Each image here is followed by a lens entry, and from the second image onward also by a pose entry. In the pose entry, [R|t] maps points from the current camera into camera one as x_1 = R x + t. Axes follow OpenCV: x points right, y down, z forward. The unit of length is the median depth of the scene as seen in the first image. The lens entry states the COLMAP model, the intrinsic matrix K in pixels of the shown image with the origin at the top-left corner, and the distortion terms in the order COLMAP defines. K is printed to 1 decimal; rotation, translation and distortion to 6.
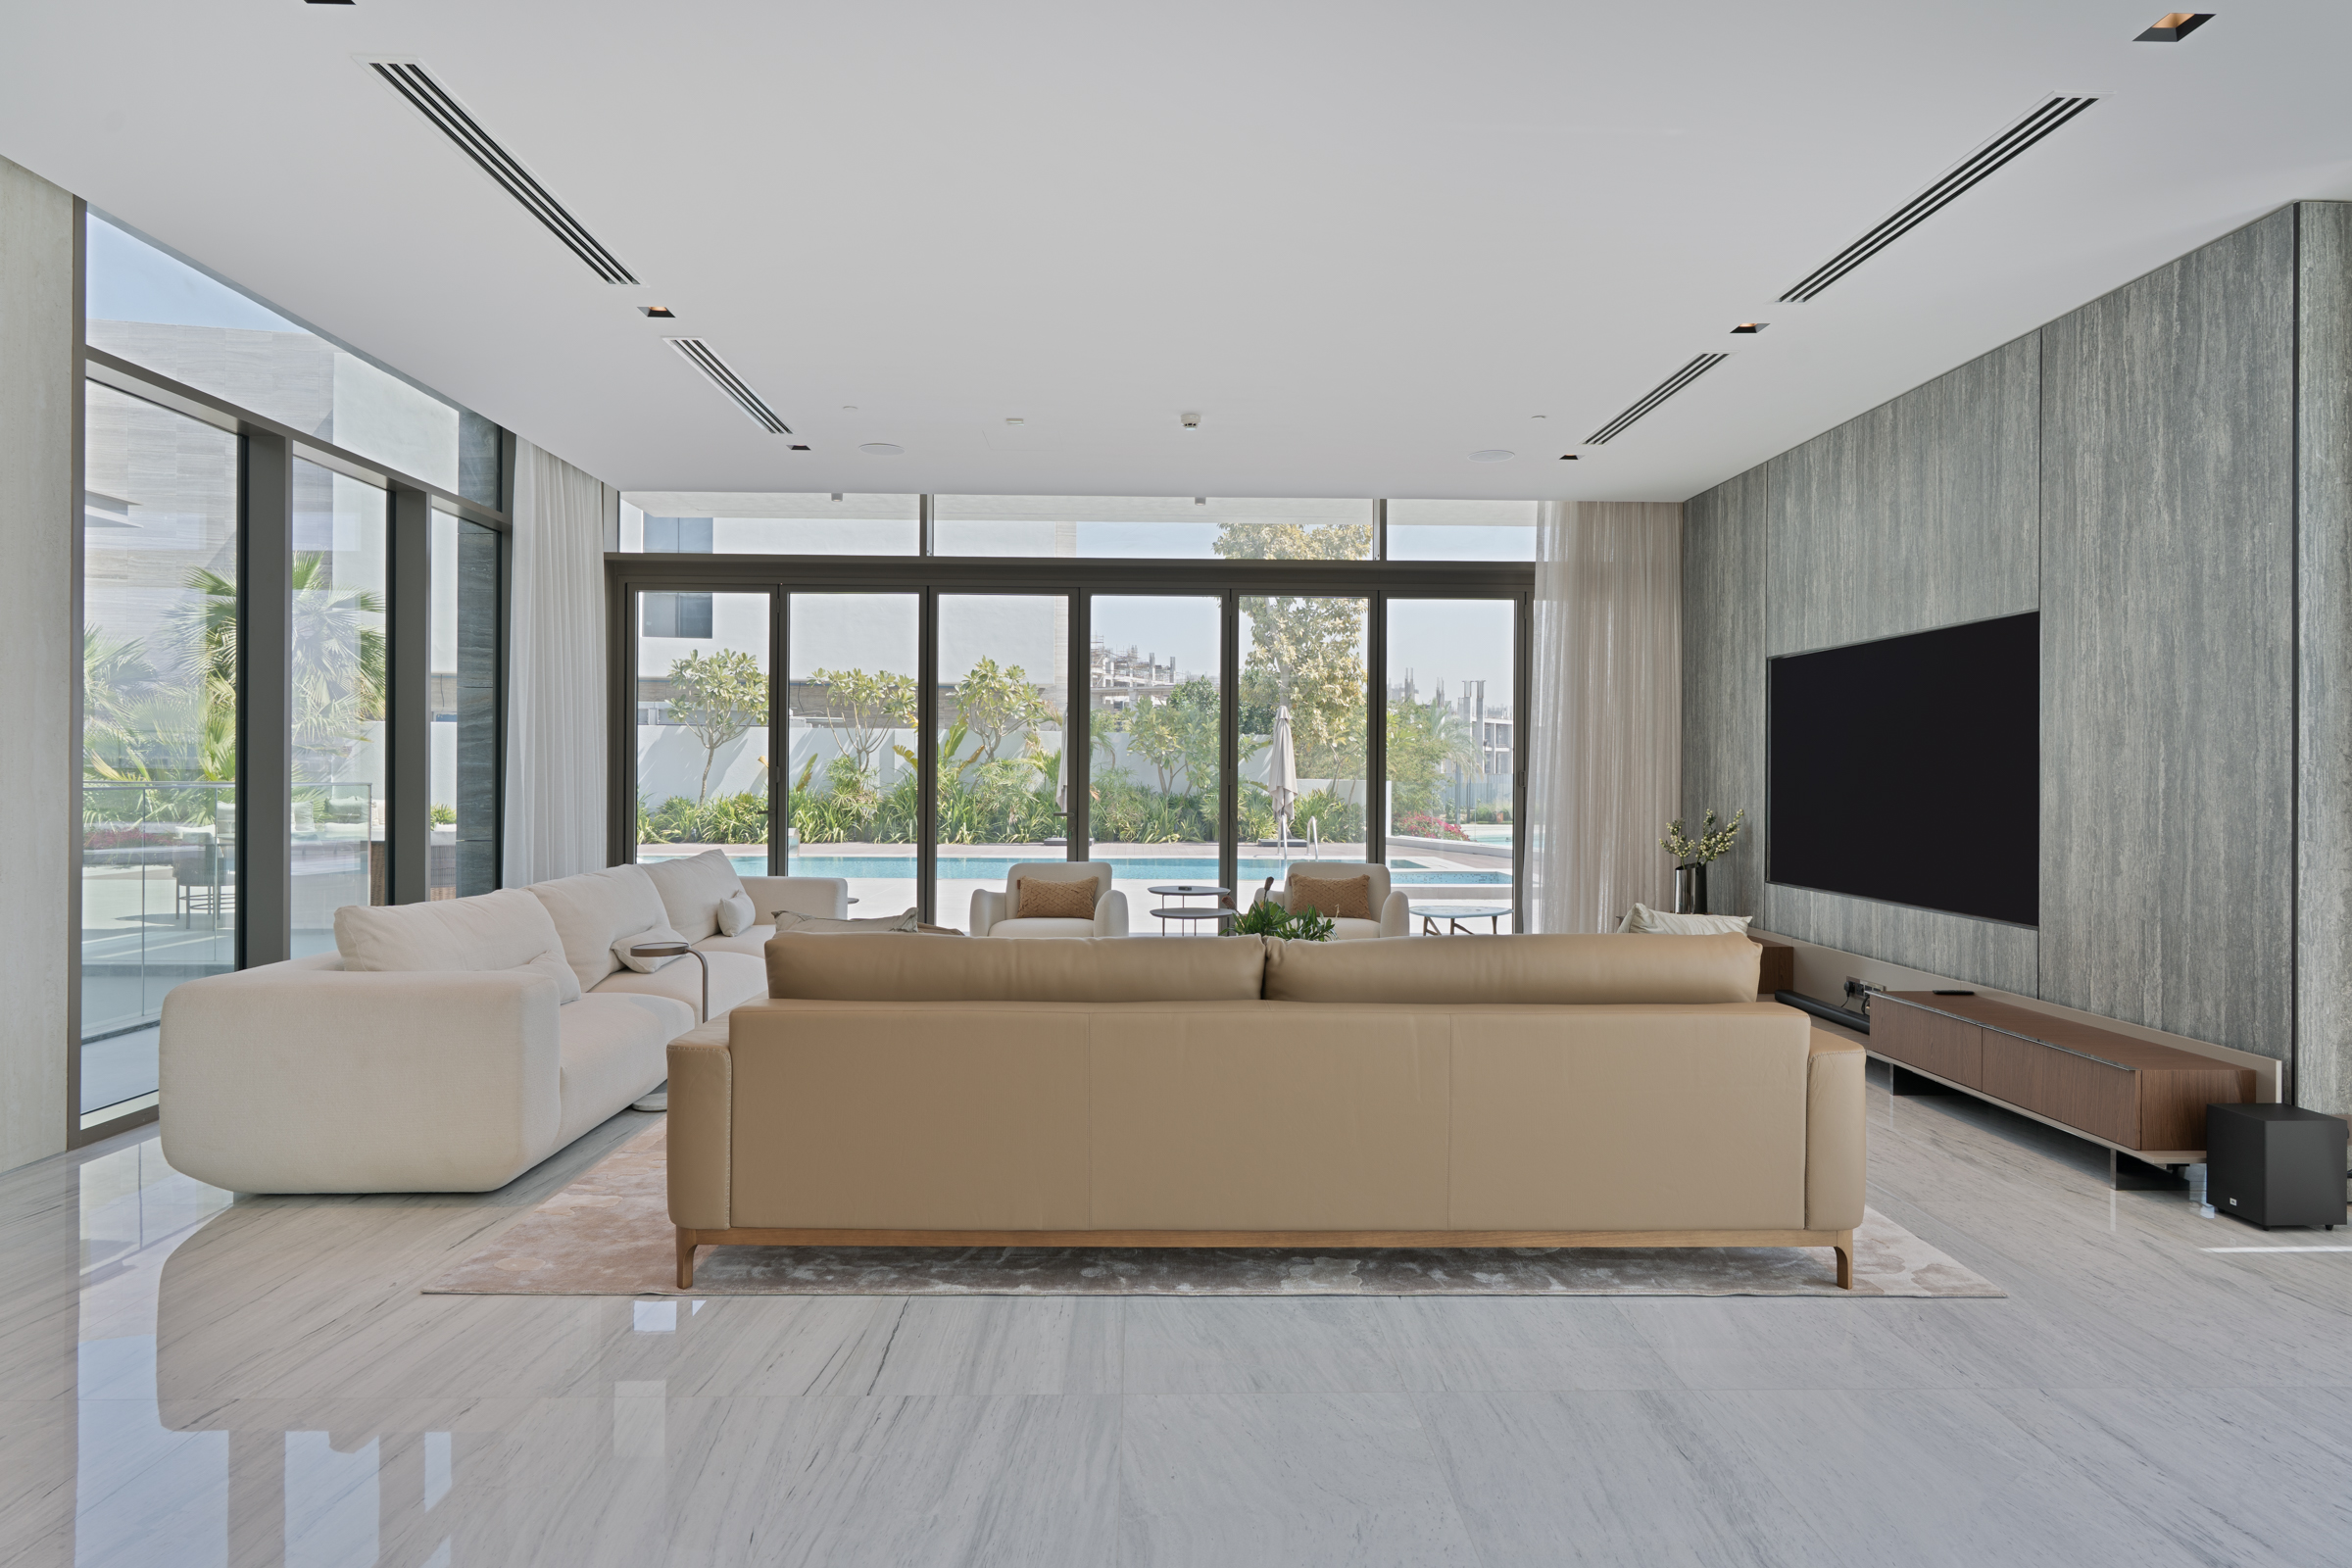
lens RADIAL K [[1313.8, 0, 1174.5], [0, 1313.8, 779.3], [0, 0, 1]] dist [0.000578, 0.002082]
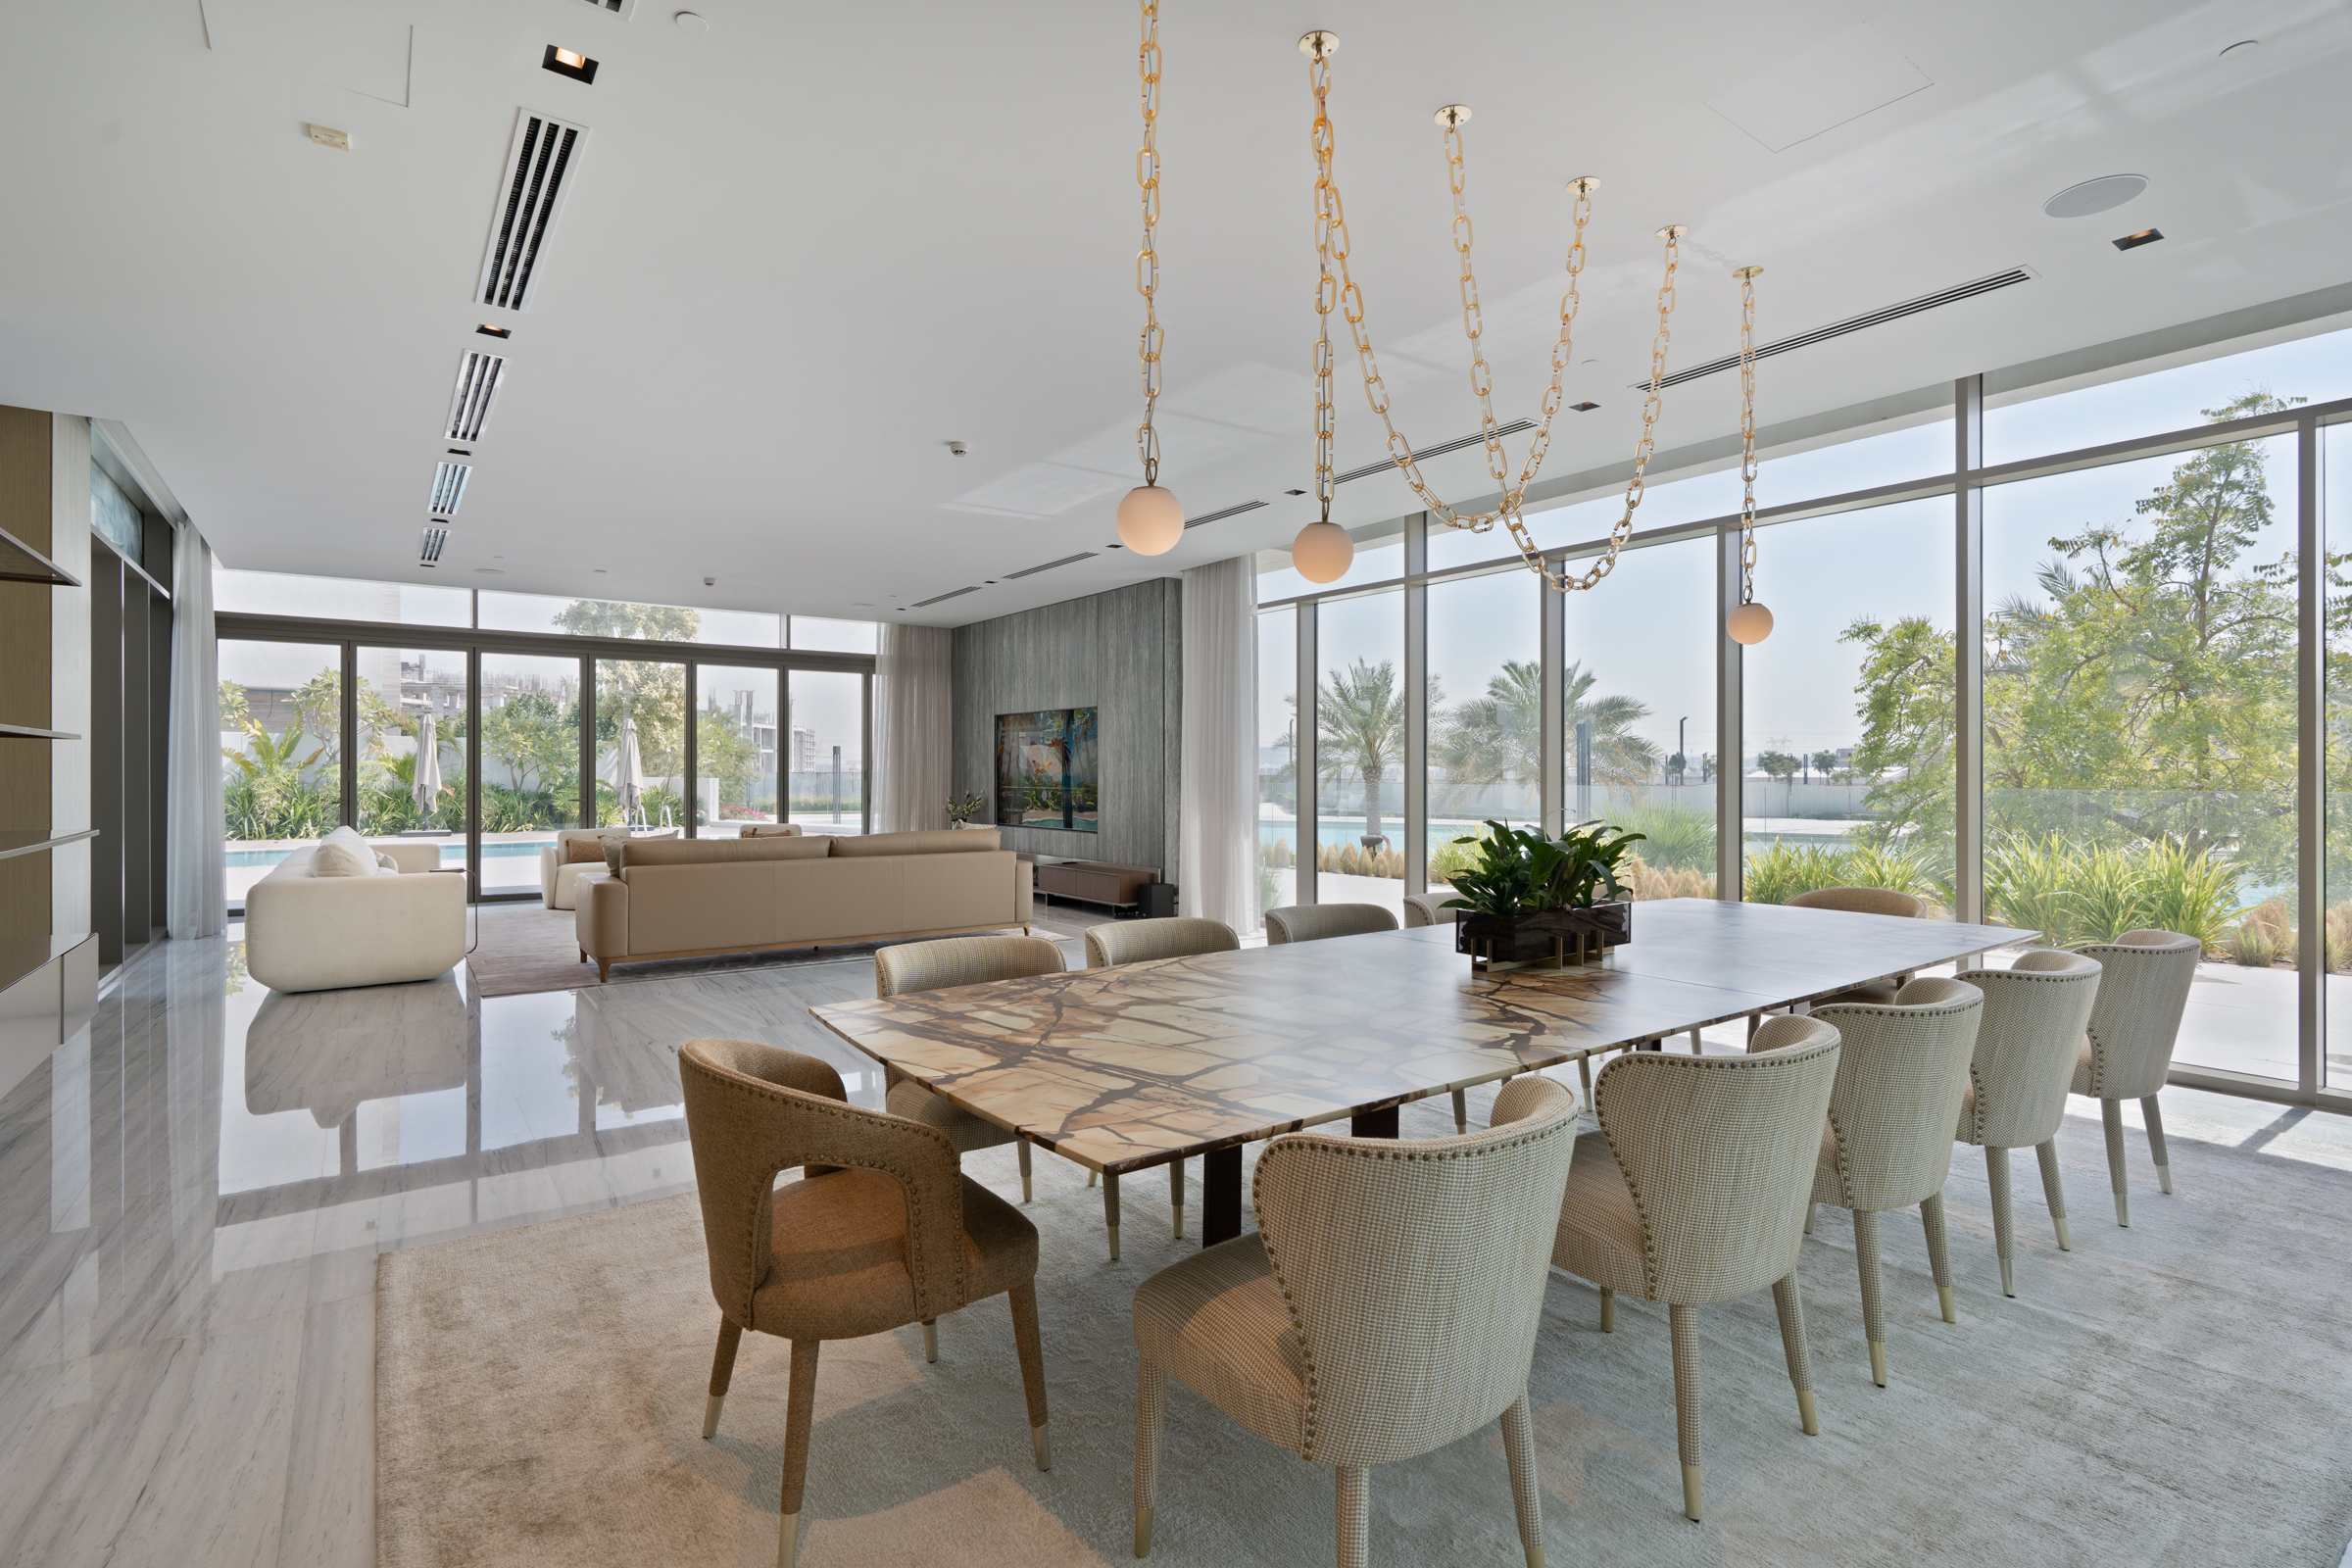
lens RADIAL K [[1148.8, 0, 1175.2], [0, 1148.8, 775.9], [0, 0, 1]] dist [0.000000, -0.000095]
pose [[0.830247, -0.005730, 0.557366, -0.262775], [0.006079, 0.999981, 0.001226, 0.001107], [-0.557362, 0.002371, 0.830266, -0.536861]]
